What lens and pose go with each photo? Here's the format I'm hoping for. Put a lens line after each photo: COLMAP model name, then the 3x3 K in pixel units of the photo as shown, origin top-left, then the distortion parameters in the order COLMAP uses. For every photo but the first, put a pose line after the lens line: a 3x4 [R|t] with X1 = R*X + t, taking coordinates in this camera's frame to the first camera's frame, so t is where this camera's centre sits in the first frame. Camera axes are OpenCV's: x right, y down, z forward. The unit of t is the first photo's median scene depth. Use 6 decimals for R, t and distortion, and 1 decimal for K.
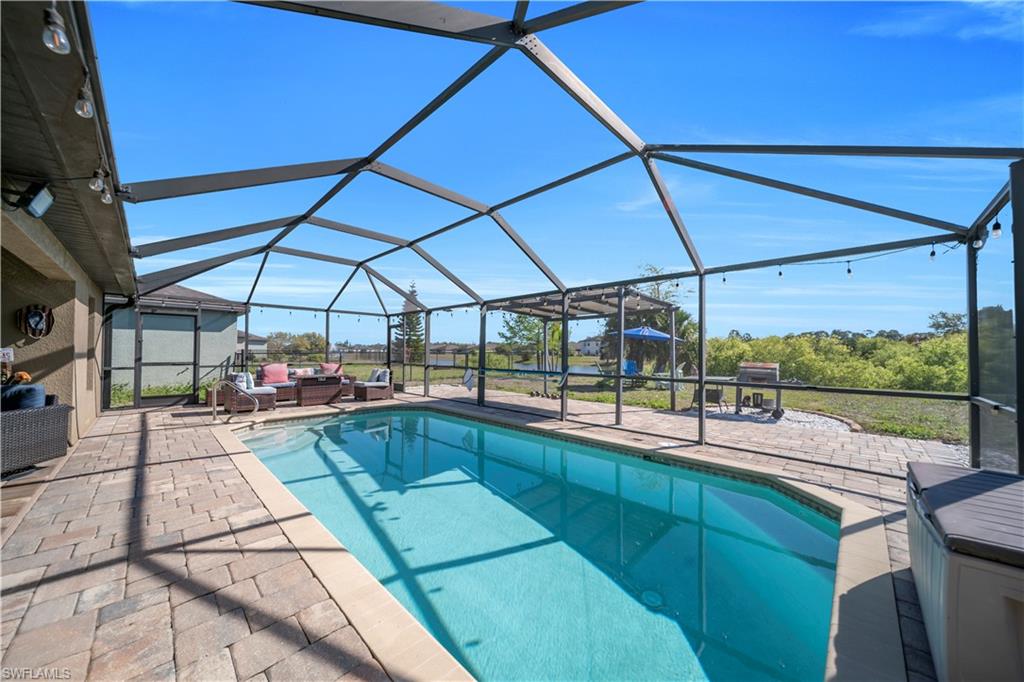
lens RADIAL K [[351.2, 0, 519.5], [0, 351.2, 350.0], [0, 0, 1]] dist [-0.006762, 0.000007]
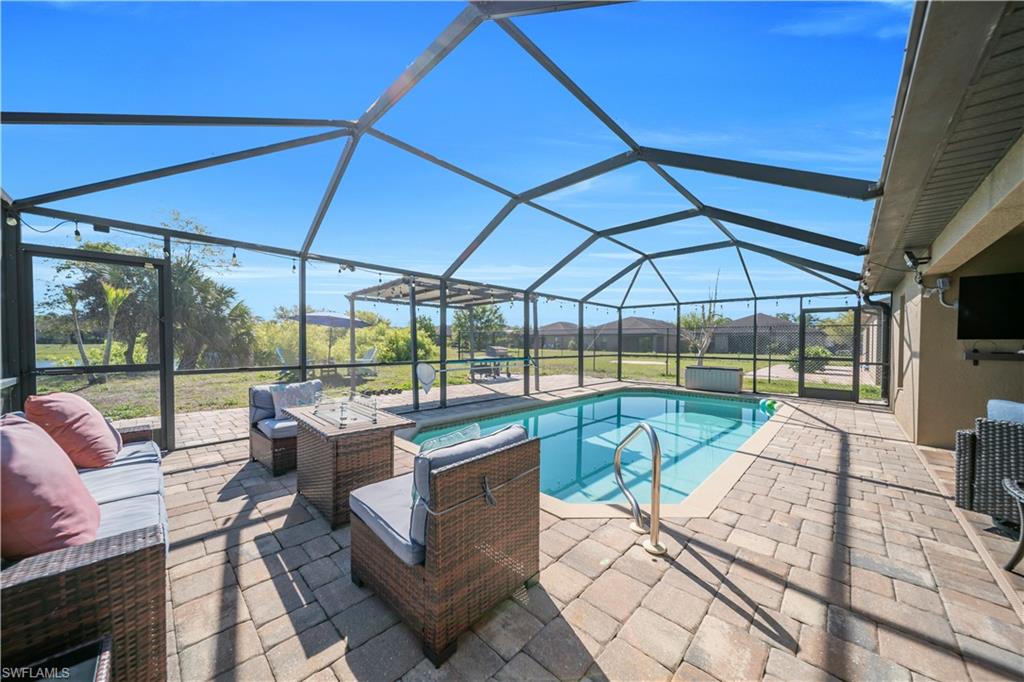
lens RADIAL K [[351.2, 0, 514.9], [0, 351.2, 346.7], [0, 0, 1]] dist [-0.006762, 0.000007]
pose [[0.000572, -0.018379, 0.999831, -2.922731], [-0.022353, 0.999581, 0.018387, -0.009819], [-0.999750, -0.022360, 0.000161, 2.735214]]
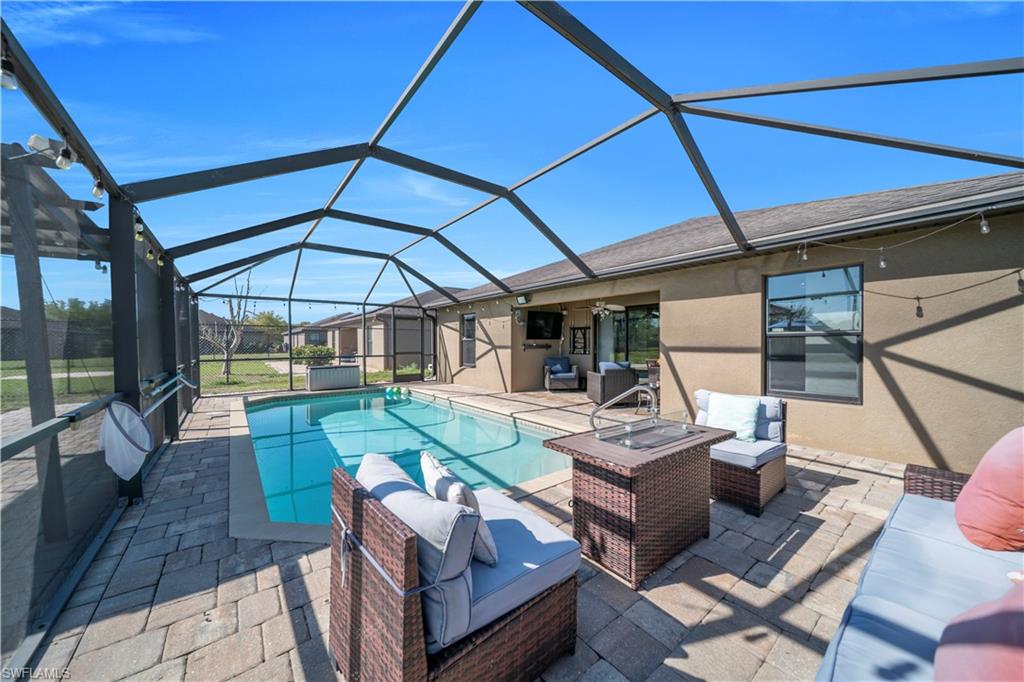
lens RADIAL K [[351.2, 0, 504.9], [0, 351.2, 350.6], [0, 0, 1]] dist [-0.006762, 0.000007]
pose [[-0.986704, -0.004482, 0.162466, -1.668942], [-0.002459, 0.999917, 0.012650, 0.006635], [-0.162509, 0.012083, -0.986633, 4.141344]]
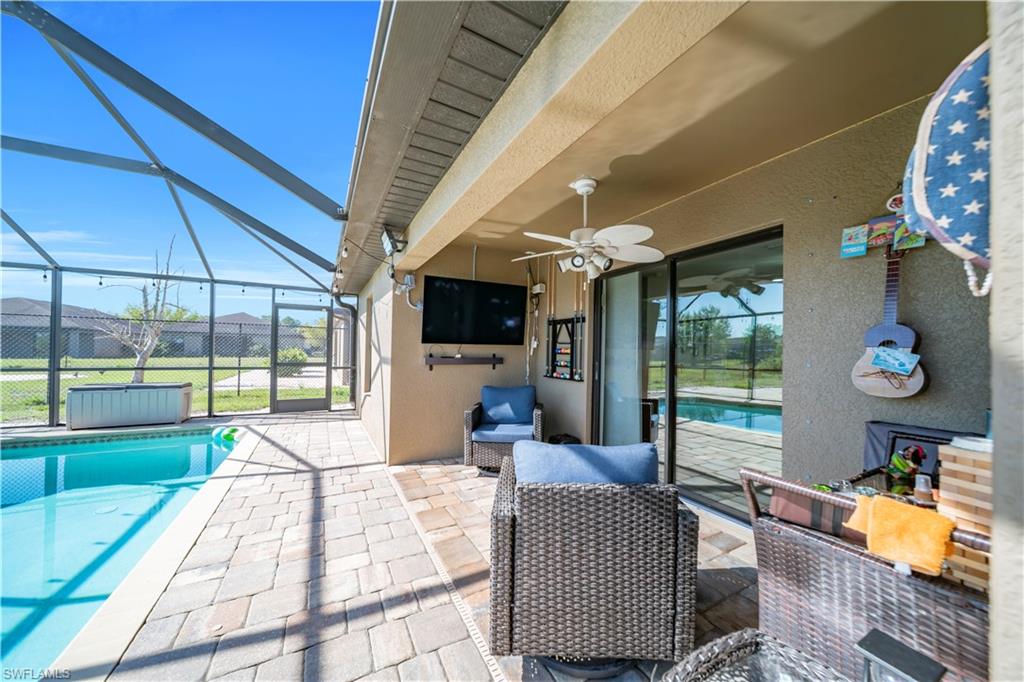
lens RADIAL K [[351.2, 0, 509.7], [0, 351.2, 345.5], [0, 0, 1]] dist [-0.006762, 0.000007]
pose [[-0.950156, -0.015591, 0.311386, -2.119238], [-0.024265, 0.999417, -0.024002, -0.024513], [-0.310830, -0.030361, -0.949980, 1.972512]]
